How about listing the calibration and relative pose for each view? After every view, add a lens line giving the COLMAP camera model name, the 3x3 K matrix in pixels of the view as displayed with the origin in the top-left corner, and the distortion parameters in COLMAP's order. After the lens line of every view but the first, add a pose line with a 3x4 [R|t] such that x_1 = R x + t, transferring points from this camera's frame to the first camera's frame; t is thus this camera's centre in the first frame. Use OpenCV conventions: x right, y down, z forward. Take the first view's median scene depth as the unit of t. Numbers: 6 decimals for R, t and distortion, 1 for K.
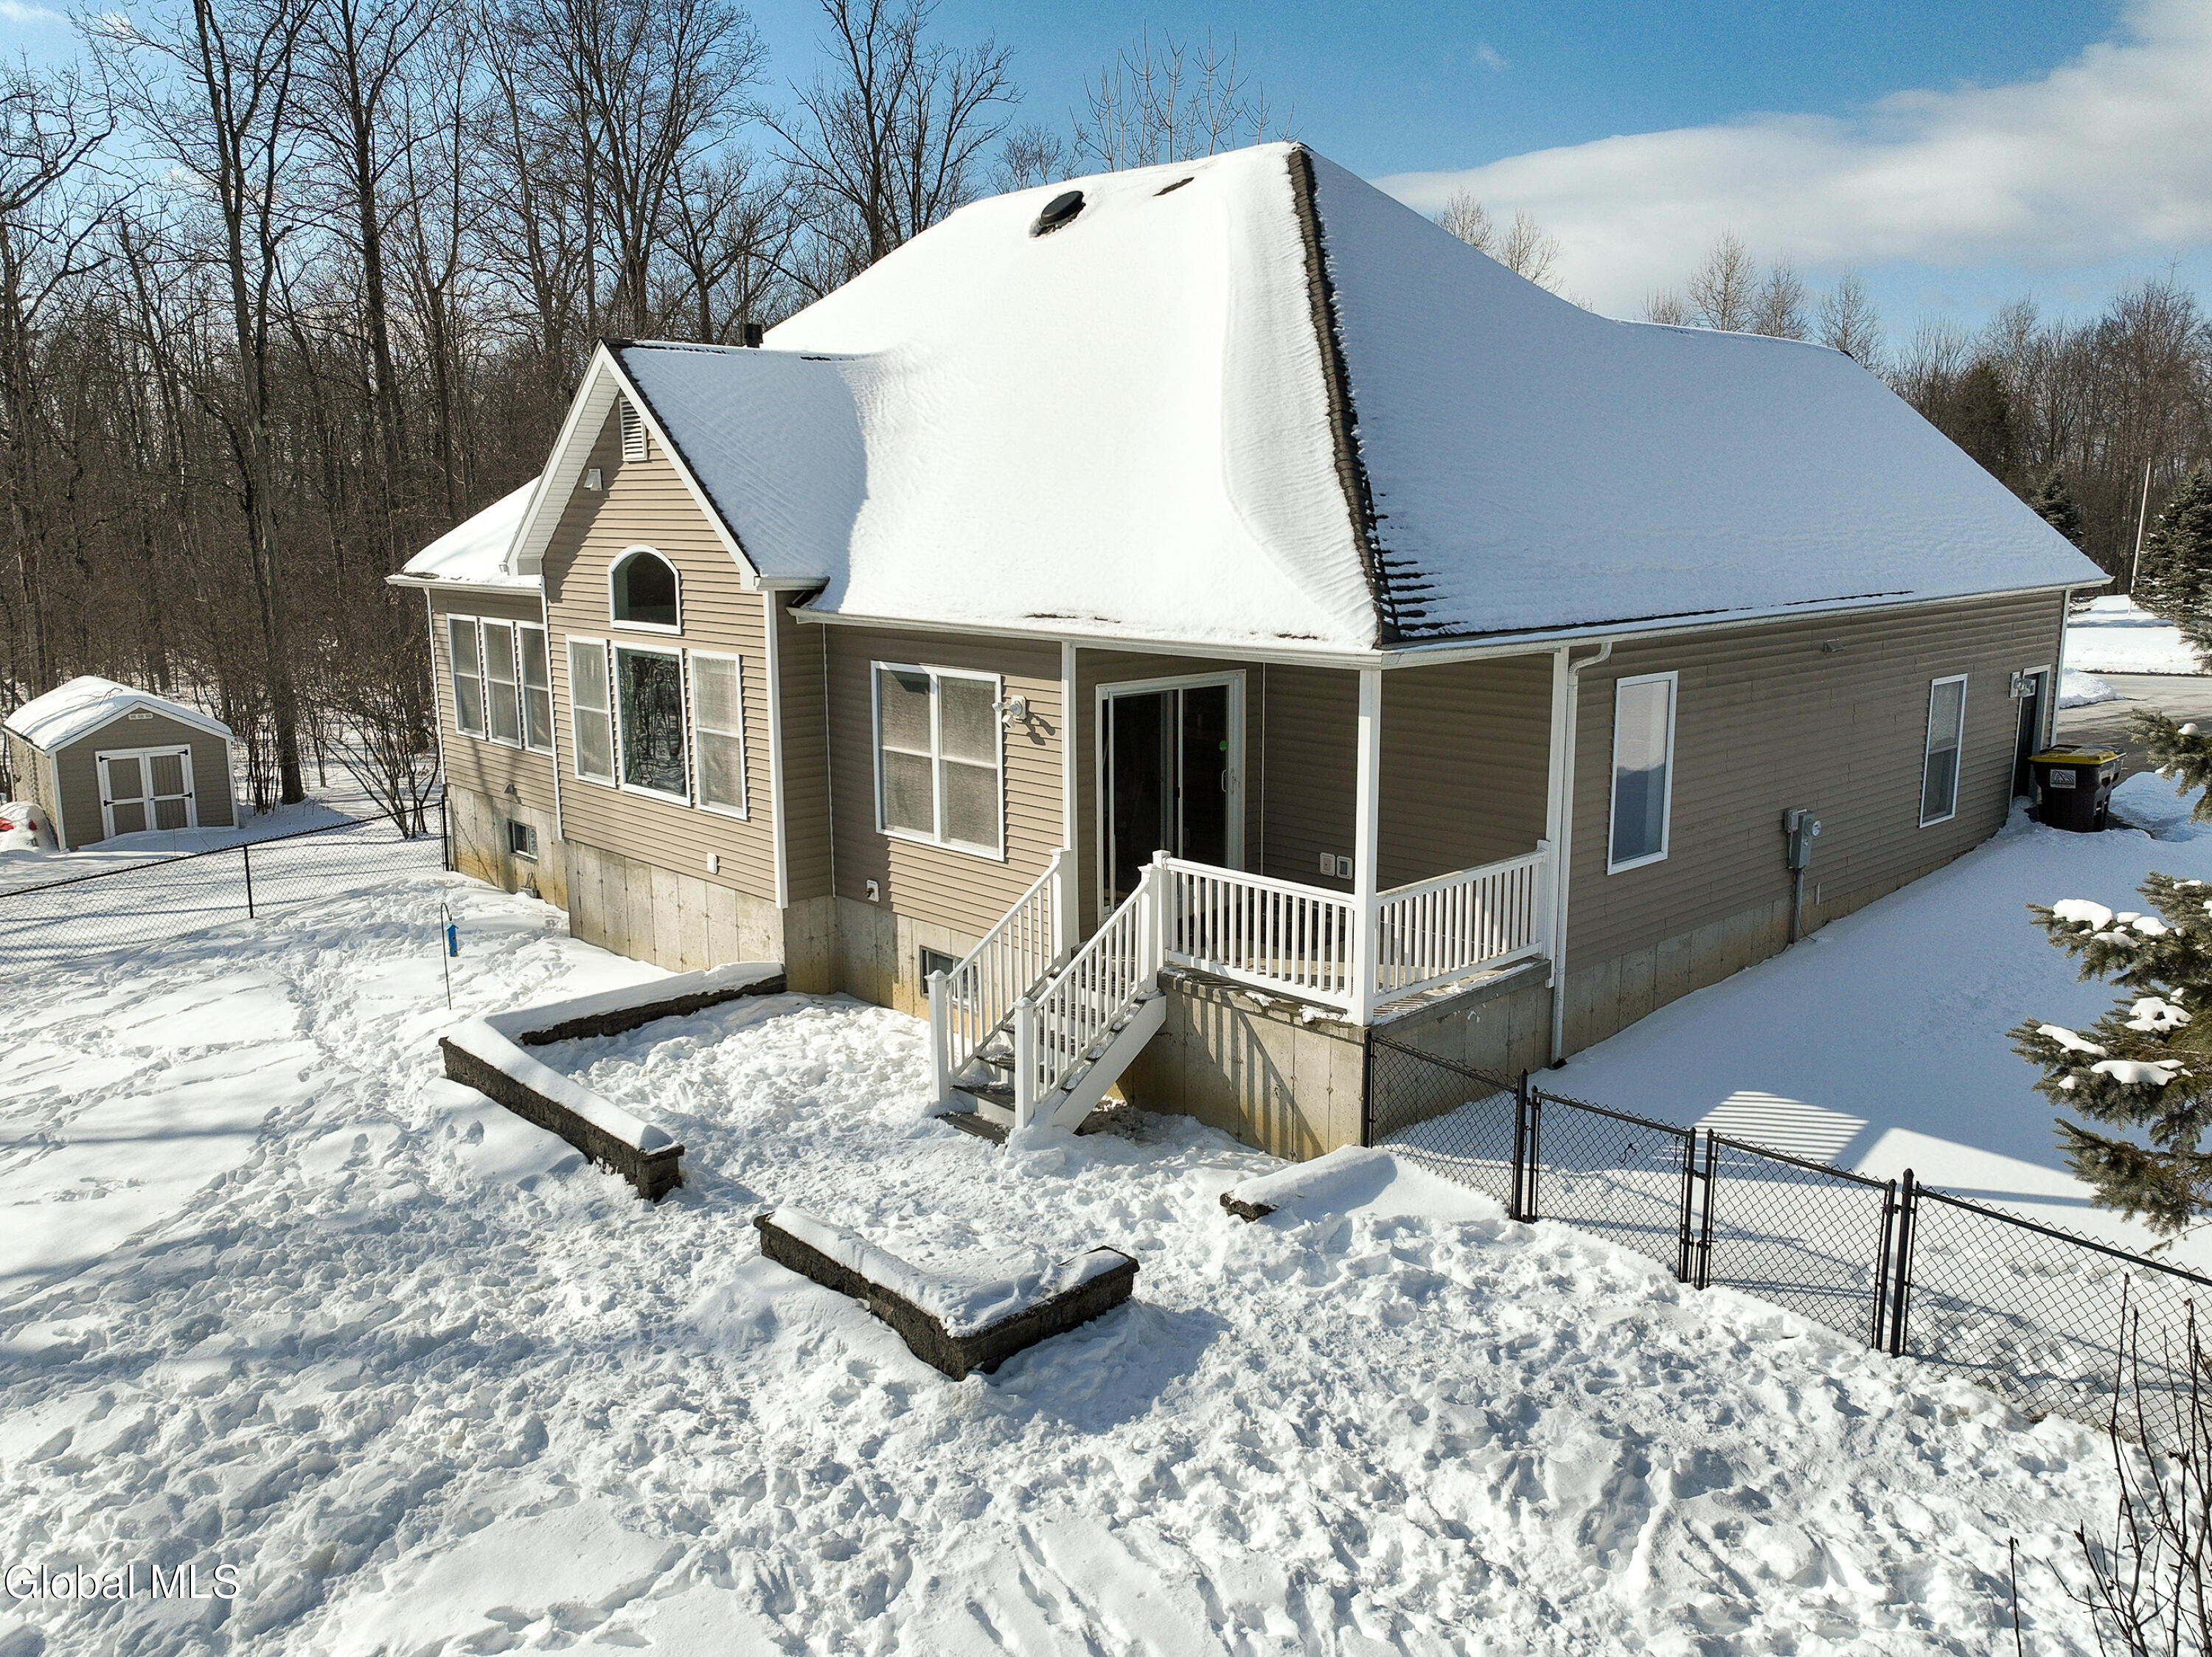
lens RADIAL K [[1688.4, 0, 1128.9], [0, 1688.4, 822.1], [0, 0, 1]] dist [0.005363, 0.001382]
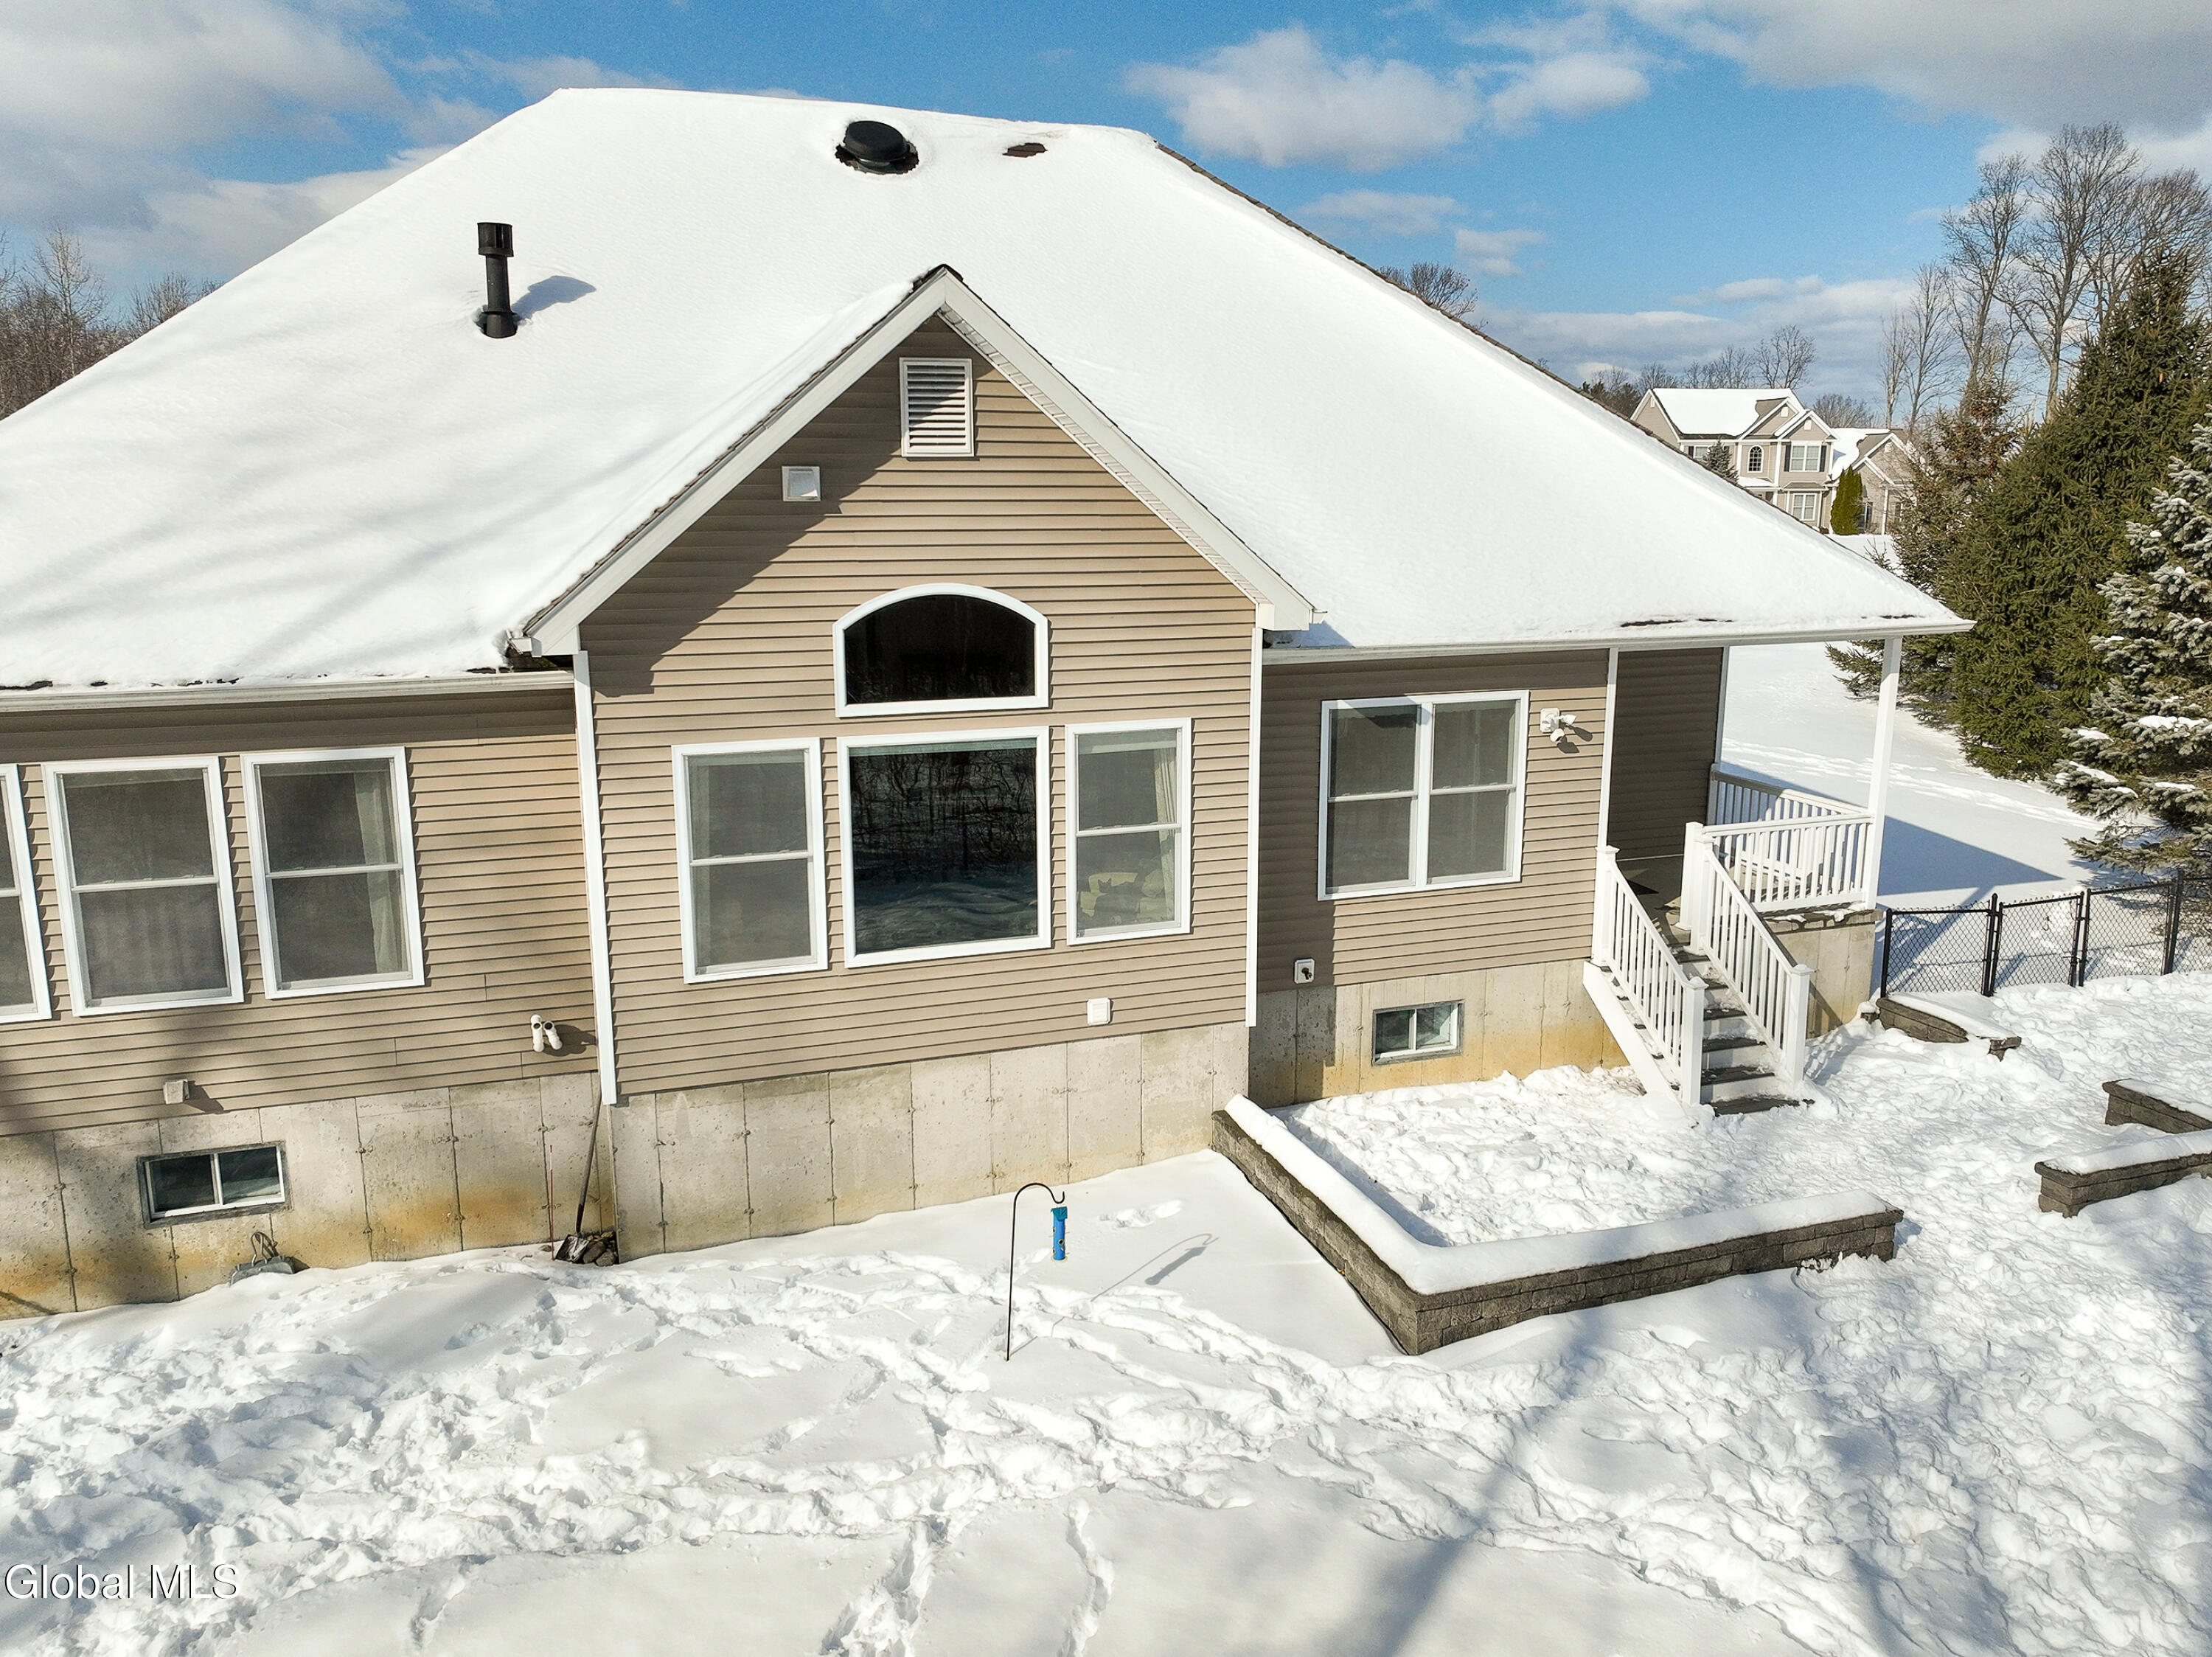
lens RADIAL K [[1688.4, 0, 1128.9], [0, 1688.4, 822.1], [0, 0, 1]] dist [0.005363, 0.001382]
pose [[0.393408, -0.181255, 0.901320, -0.954943], [0.167671, 0.978076, 0.123506, -0.155142], [-0.903945, 0.102537, 0.415174, 0.730479]]
